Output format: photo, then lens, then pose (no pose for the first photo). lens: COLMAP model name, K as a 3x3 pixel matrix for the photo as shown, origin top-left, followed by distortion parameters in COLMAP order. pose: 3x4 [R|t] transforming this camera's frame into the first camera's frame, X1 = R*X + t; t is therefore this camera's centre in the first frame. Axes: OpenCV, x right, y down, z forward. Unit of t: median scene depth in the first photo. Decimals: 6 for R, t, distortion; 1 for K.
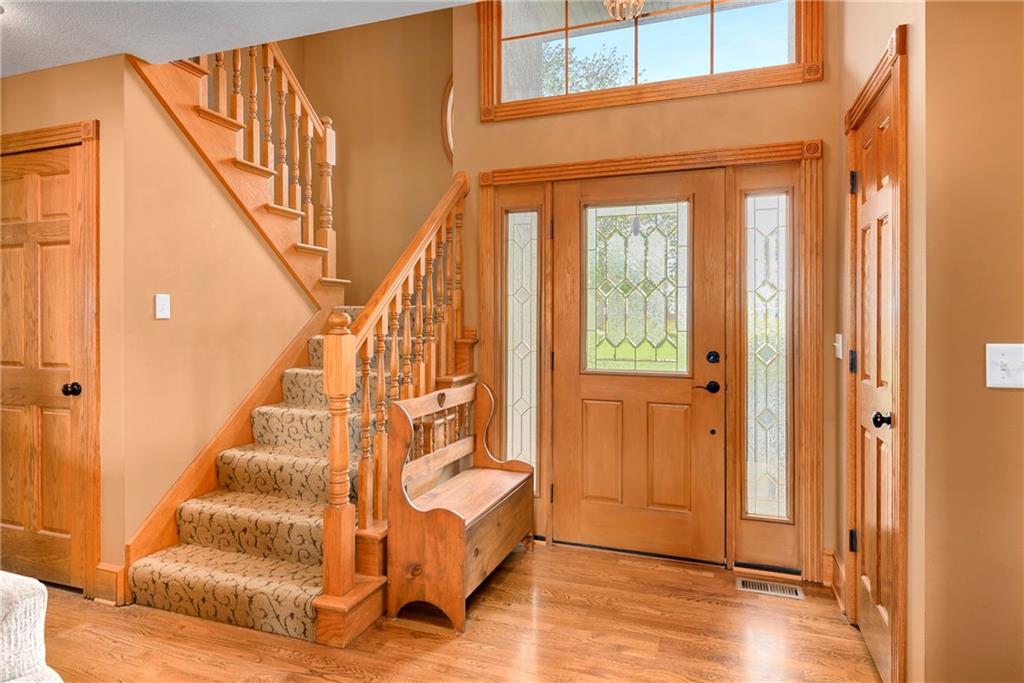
lens RADIAL K [[419.2, 0, 515.1], [0, 419.2, 323.5], [0, 0, 1]] dist [-0.001540, -0.000134]
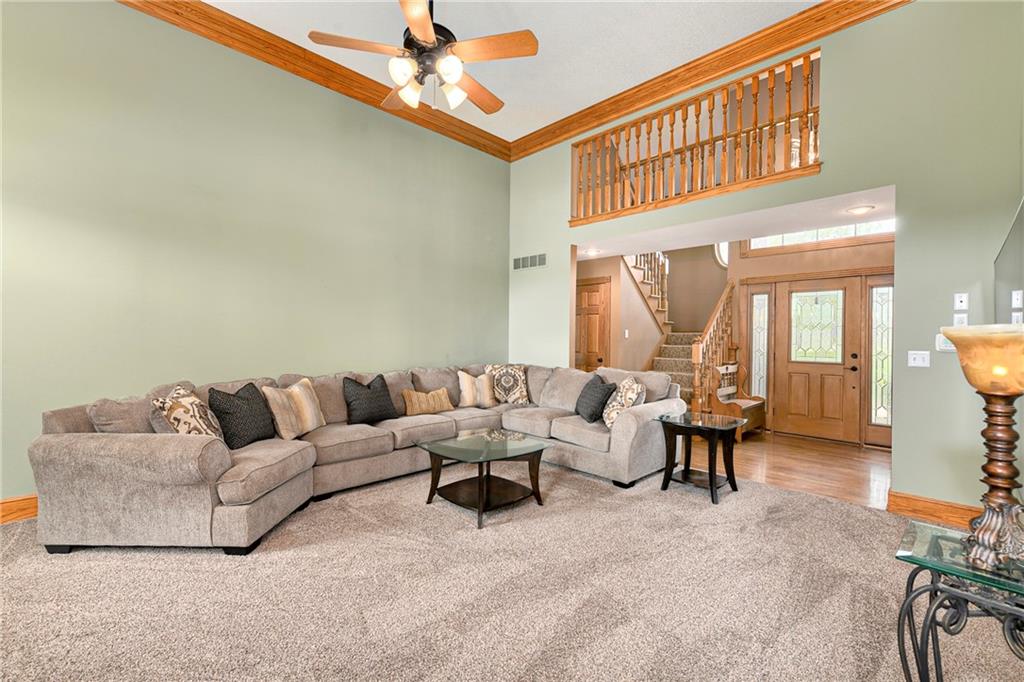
lens RADIAL K [[425.5, 0, 512.0], [0, 425.5, 341.0], [0, 0, 1]] dist [0.001061, 0.000087]
pose [[0.910321, 0.010411, -0.413773, -0.281298], [-0.009688, 0.999946, 0.003844, 0.005141], [0.413790, 0.000509, 0.910372, -1.905604]]
